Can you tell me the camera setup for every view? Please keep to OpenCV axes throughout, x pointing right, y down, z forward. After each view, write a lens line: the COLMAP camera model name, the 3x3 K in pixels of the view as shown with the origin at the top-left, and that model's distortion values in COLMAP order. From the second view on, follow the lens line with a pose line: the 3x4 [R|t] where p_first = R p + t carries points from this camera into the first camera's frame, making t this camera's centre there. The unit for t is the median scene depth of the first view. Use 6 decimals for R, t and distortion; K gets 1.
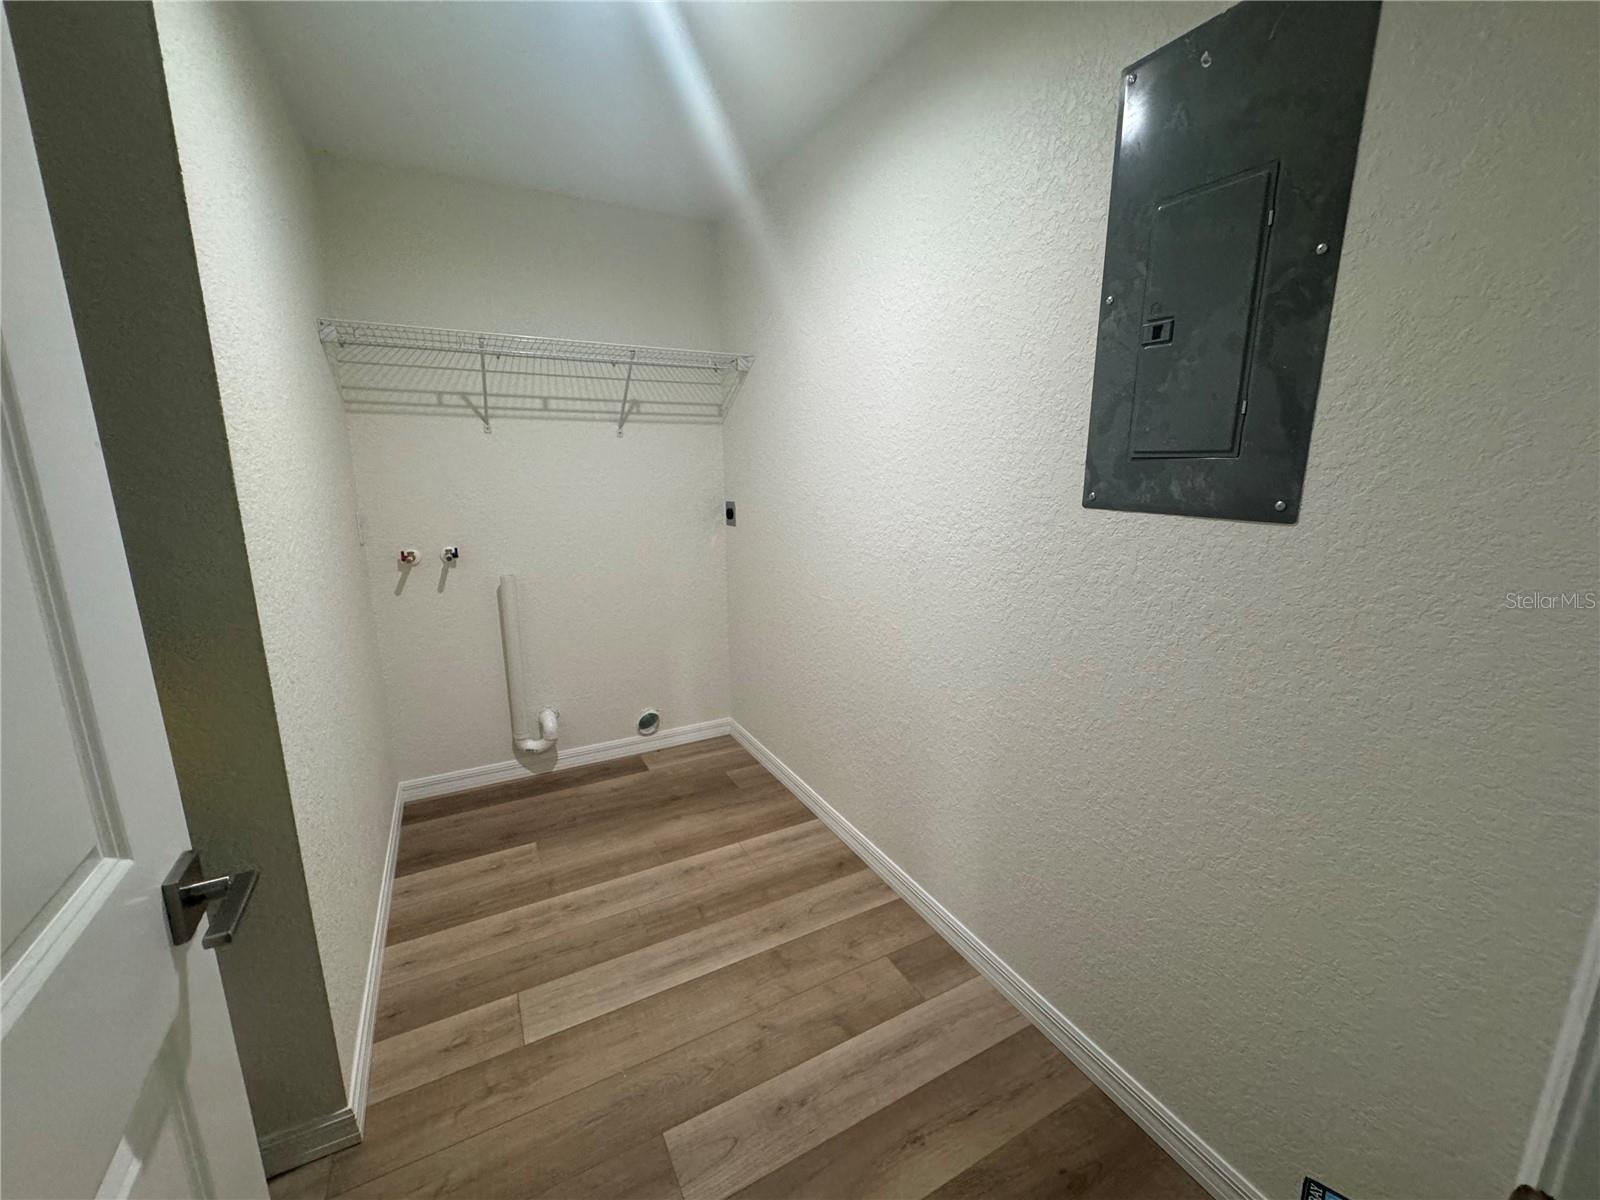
lens RADIAL K [[640.5, 0, 799.6], [0, 640.5, 600.6], [0, 0, 1]] dist [-0.003424, 0.001083]
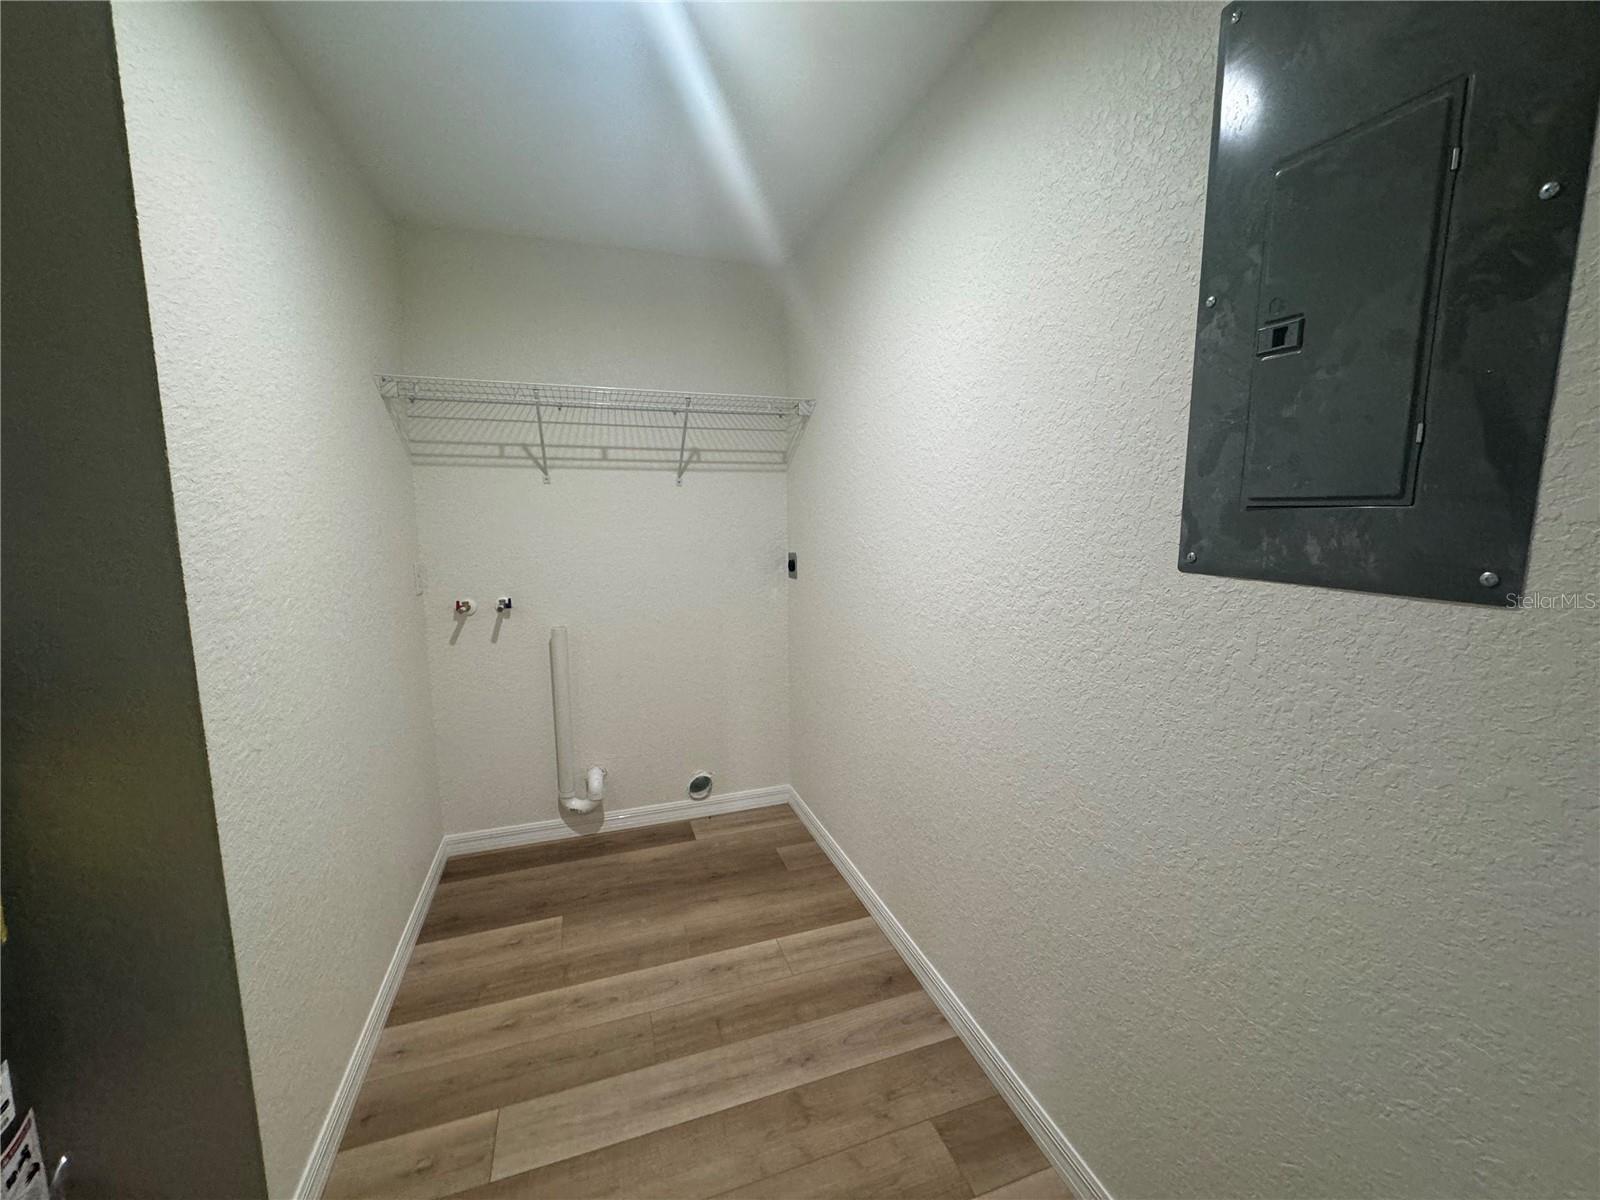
lens RADIAL K [[640.5, 0, 799.6], [0, 640.5, 600.6], [0, 0, 1]] dist [-0.003424, 0.001083]
pose [[0.987013, 0.018073, -0.159620, 0.074377], [-0.029438, 0.997174, -0.069124, -0.027907], [0.157920, 0.072926, 0.984755, 0.114650]]
